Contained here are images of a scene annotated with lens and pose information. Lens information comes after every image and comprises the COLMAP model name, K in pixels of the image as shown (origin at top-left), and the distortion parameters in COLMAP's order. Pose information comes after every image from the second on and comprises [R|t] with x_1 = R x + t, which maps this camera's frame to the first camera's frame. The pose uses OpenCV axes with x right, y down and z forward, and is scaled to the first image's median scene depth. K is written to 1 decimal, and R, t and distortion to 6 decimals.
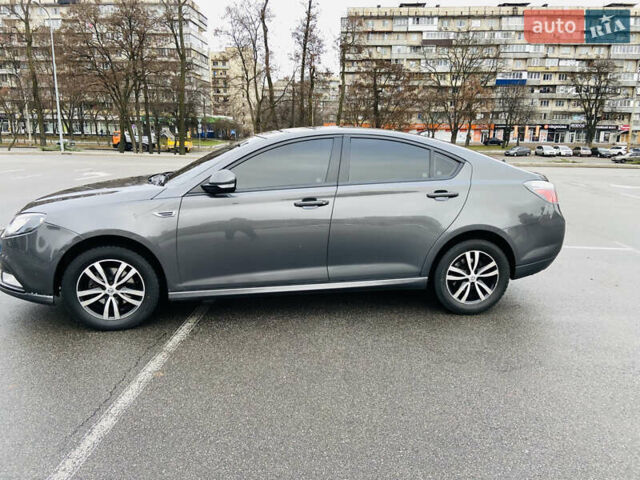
lens RADIAL K [[484.6, 0, 321.3], [0, 484.6, 239.7], [0, 0, 1]] dist [0.071244, -0.097585]
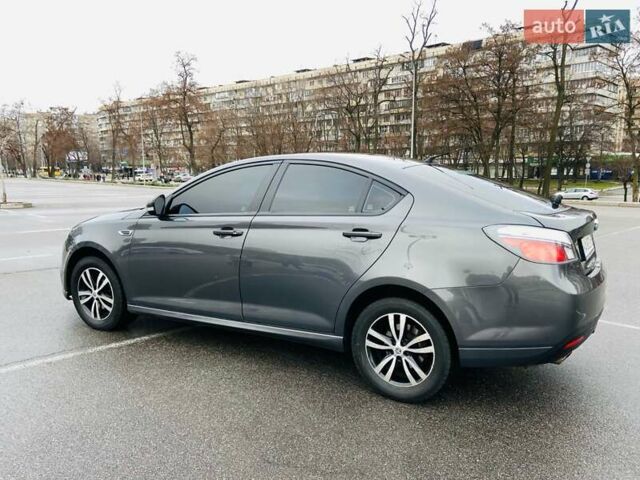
lens RADIAL K [[535.9, 0, 329.1], [0, 535.9, 254.0], [0, 0, 1]] dist [0.079855, -0.044327]
pose [[0.781057, 0.090898, -0.617809, 0.736219], [-0.135370, 0.990469, -0.025413, -0.031714], [0.609611, 0.103482, 0.785918, 0.291415]]
